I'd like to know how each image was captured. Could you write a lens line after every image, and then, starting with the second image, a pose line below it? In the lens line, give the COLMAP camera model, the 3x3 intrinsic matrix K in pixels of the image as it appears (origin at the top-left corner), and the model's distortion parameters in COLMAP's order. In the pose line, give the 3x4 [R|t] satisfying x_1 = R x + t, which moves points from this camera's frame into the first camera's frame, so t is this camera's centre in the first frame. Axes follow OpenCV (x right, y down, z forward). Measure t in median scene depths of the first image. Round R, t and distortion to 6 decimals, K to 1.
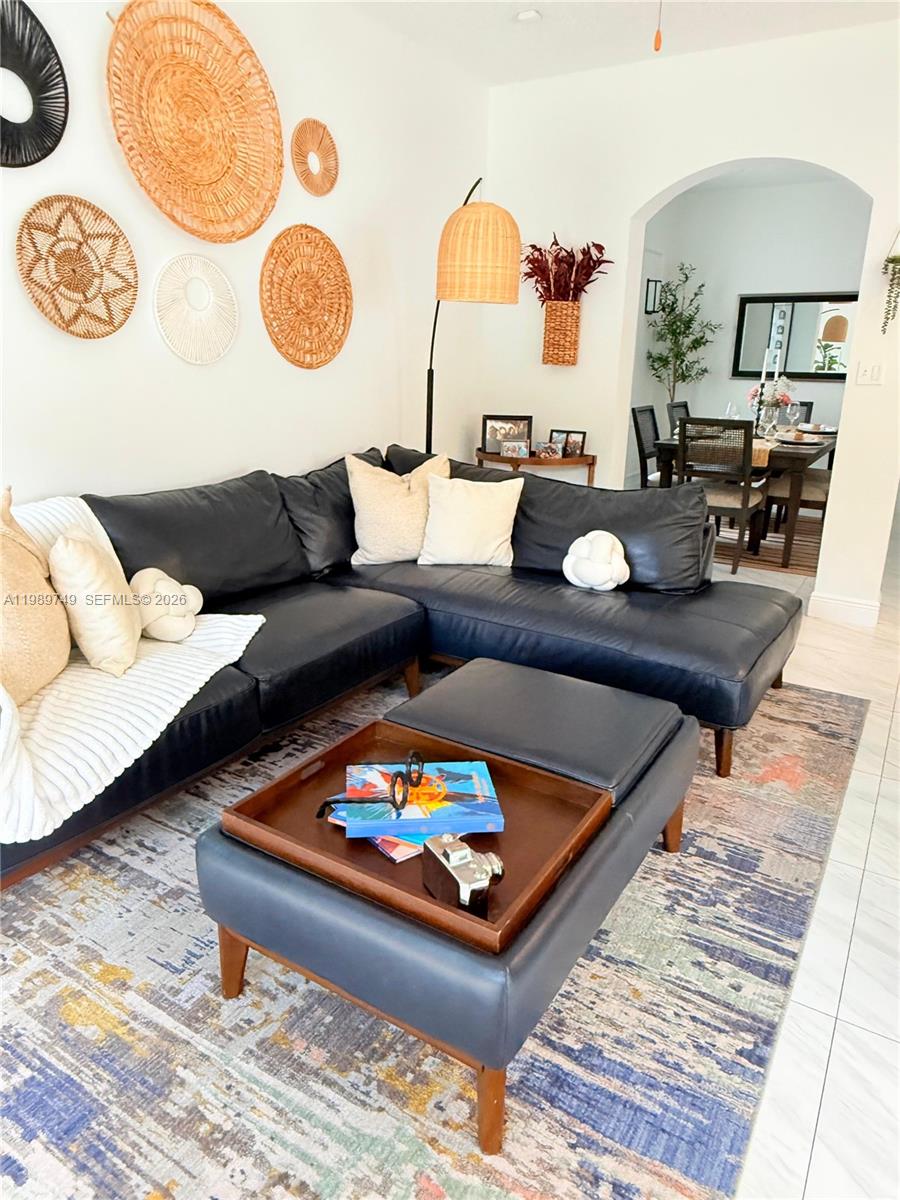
lens RADIAL K [[799.3, 0, 450.7], [0, 799.3, 593.9], [0, 0, 1]] dist [-0.003010, 0.004231]
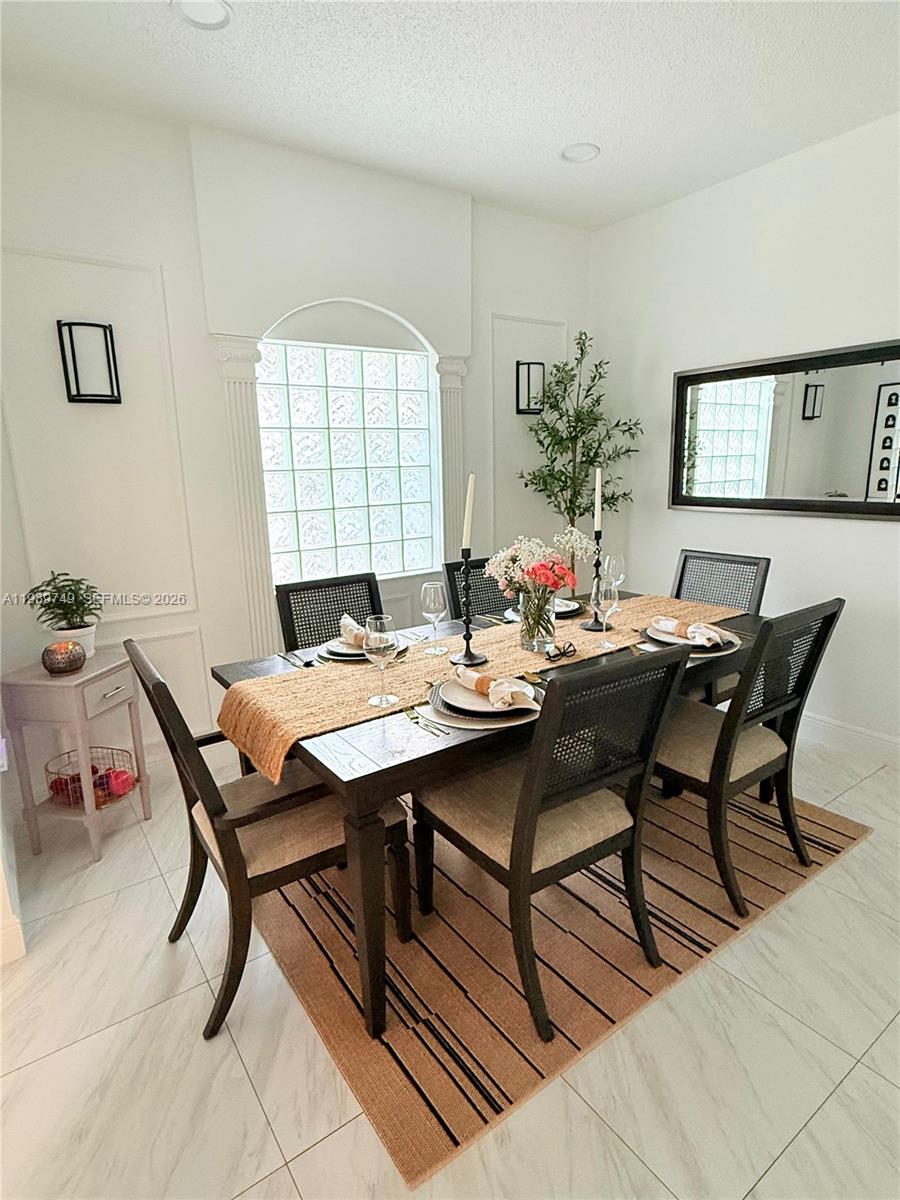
lens RADIAL K [[644.8, 0, 450.0], [0, 644.8, 600.0], [0, 0, 1]] dist [-0.003522, -0.000203]
pose [[0.922097, 0.044498, -0.384391, 1.159064], [-0.075460, 0.994973, -0.065839, -0.461286], [0.379529, 0.089716, 0.920820, 1.460161]]
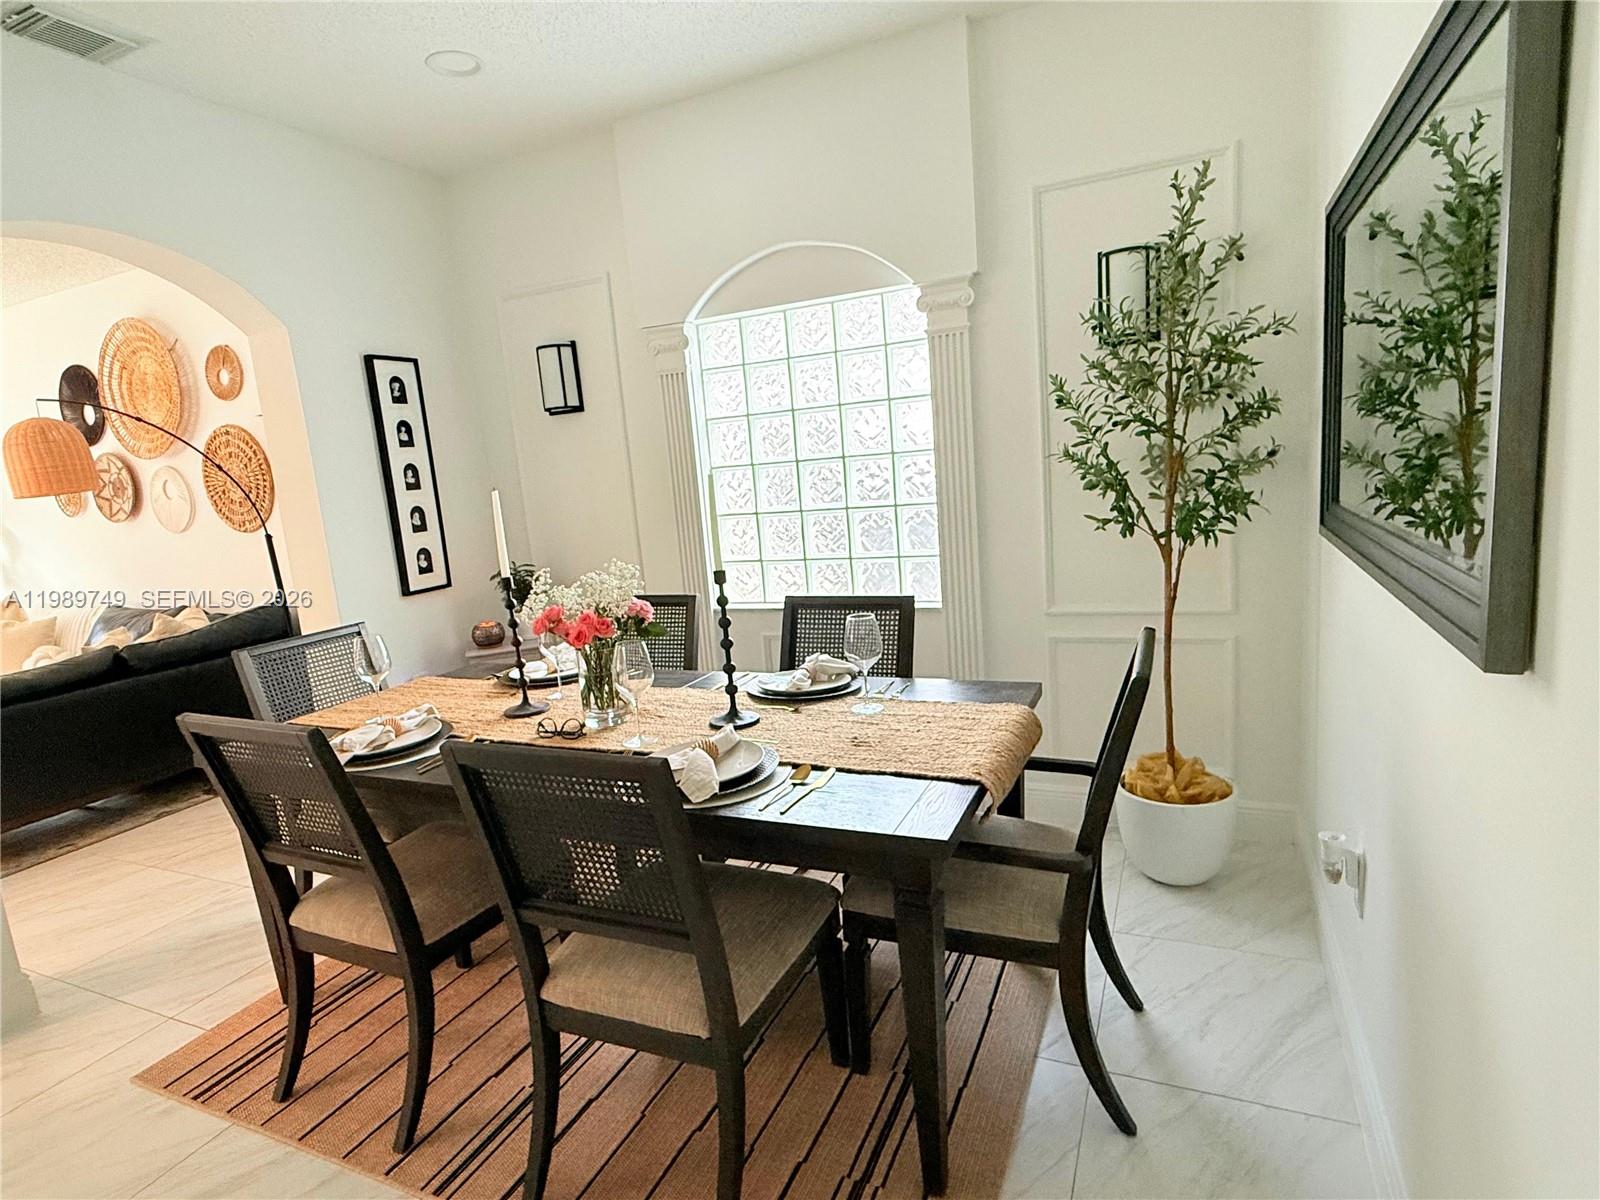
lens RADIAL K [[850.6, 0, 797.2], [0, 850.6, 606.1], [0, 0, 1]] dist [-0.001739, -0.000721]
pose [[0.121601, 0.142210, -0.982339, 1.800332], [-0.208882, 0.971187, 0.114739, -0.721985], [0.970351, 0.191240, 0.147803, 2.388536]]
